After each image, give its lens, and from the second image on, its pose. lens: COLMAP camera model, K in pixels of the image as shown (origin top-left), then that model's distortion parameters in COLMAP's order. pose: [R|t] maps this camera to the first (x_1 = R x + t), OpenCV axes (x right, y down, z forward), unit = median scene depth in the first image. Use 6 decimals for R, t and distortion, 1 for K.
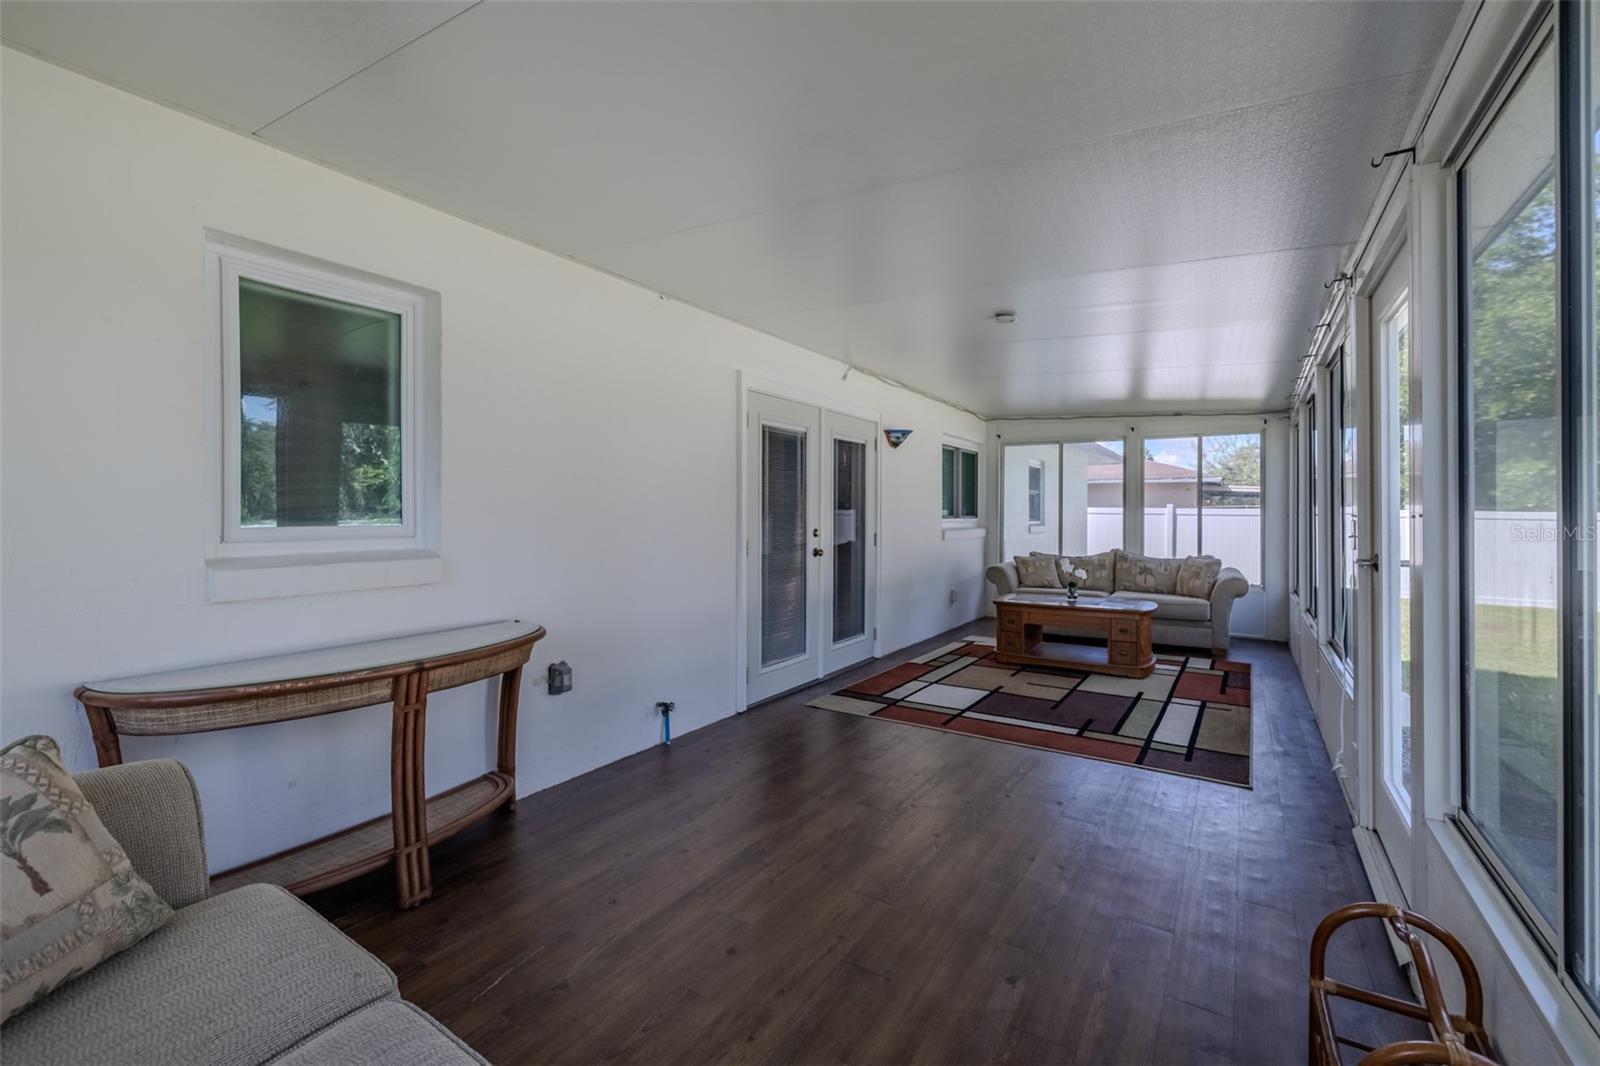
lens RADIAL K [[684.2, 0, 804.3], [0, 684.2, 499.1], [0, 0, 1]] dist [-0.000524, -0.000735]
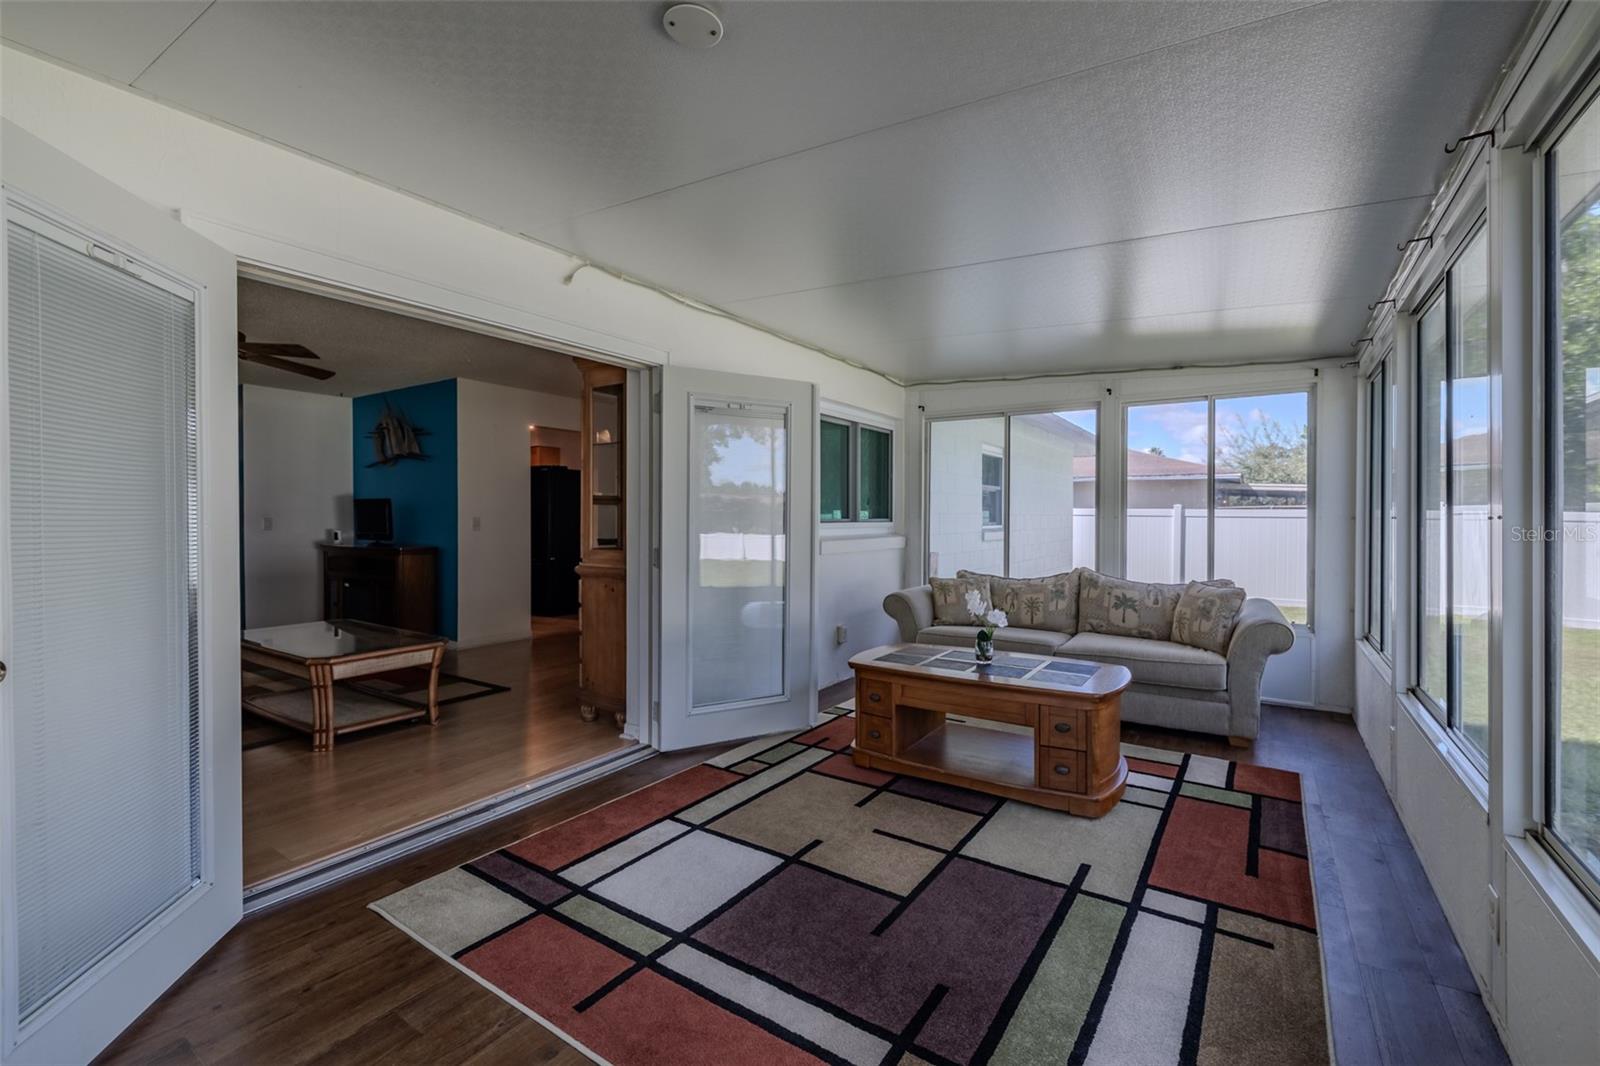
lens RADIAL K [[684.2, 0, 765.0], [0, 684.2, 509.7], [0, 0, 1]] dist [-0.000524, -0.000735]
pose [[0.998331, -0.002266, -0.057711, 0.192859], [0.002910, 0.999935, 0.011067, 0.007595], [0.057682, -0.011217, 0.998272, 0.326546]]
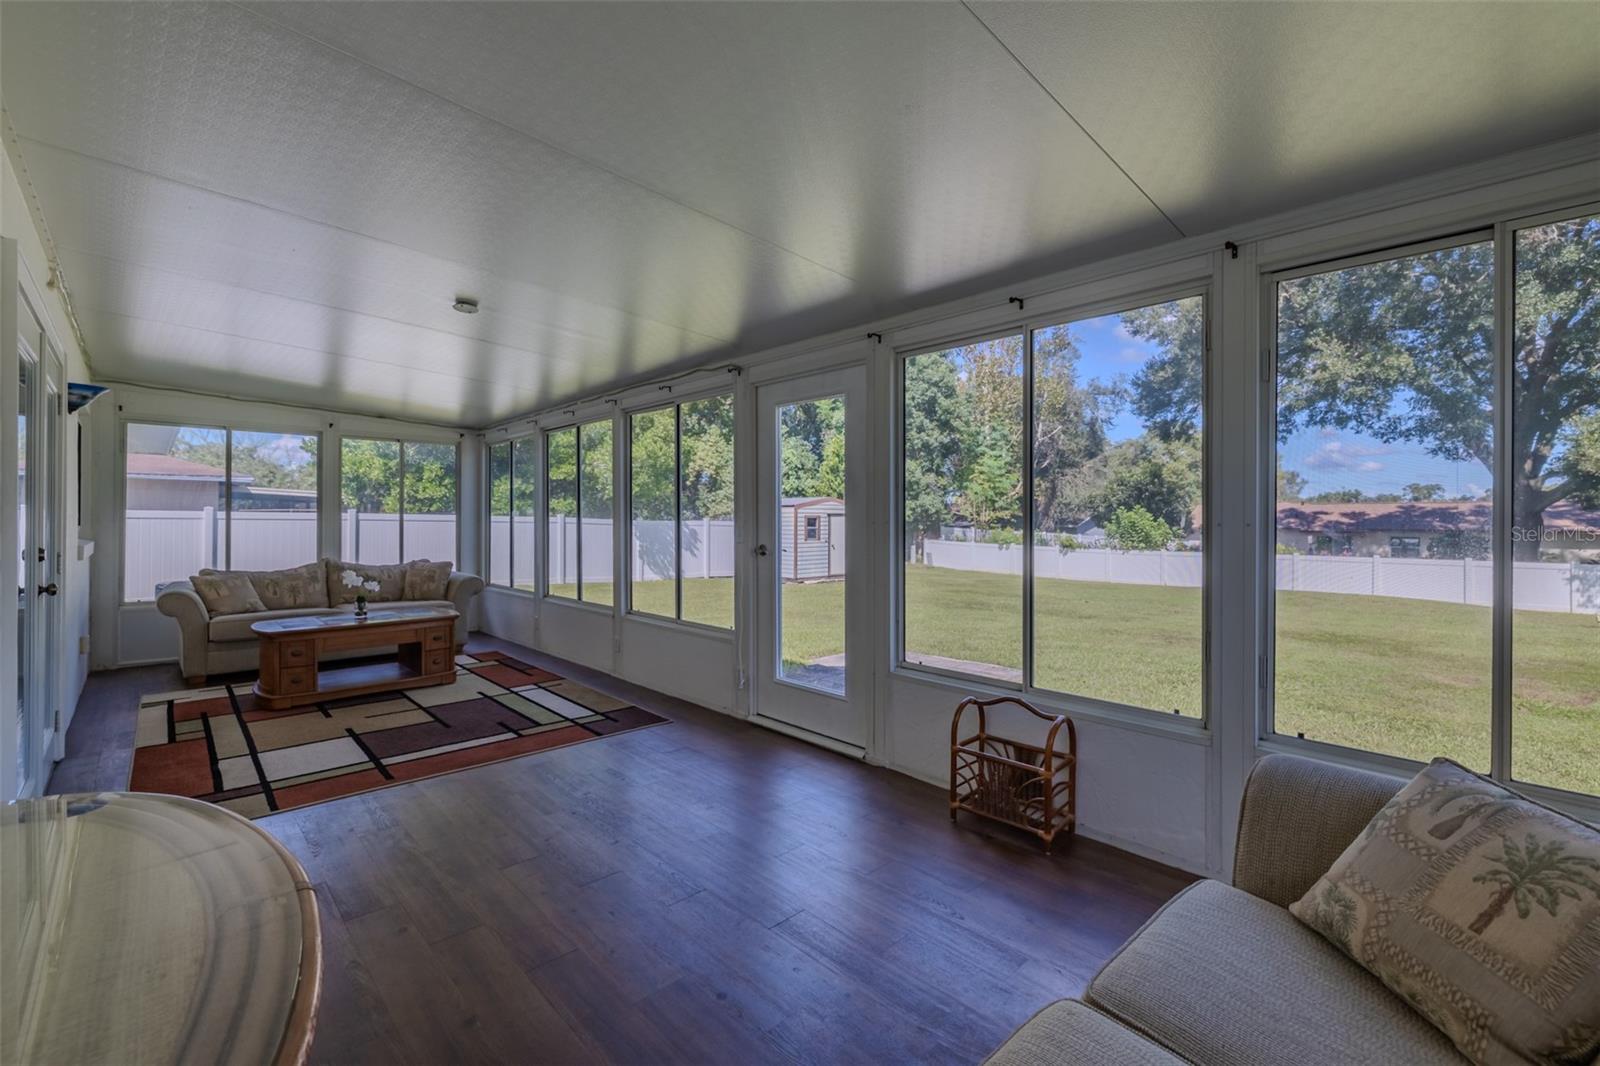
lens RADIAL K [[684.2, 0, 806.5], [0, 684.2, 525.6], [0, 0, 1]] dist [-0.000524, -0.000735]
pose [[0.251577, -0.011356, 0.967771, -0.257856], [-0.020420, 0.999646, 0.017039, 0.002169], [-0.967622, -0.024048, 0.251256, 0.180656]]
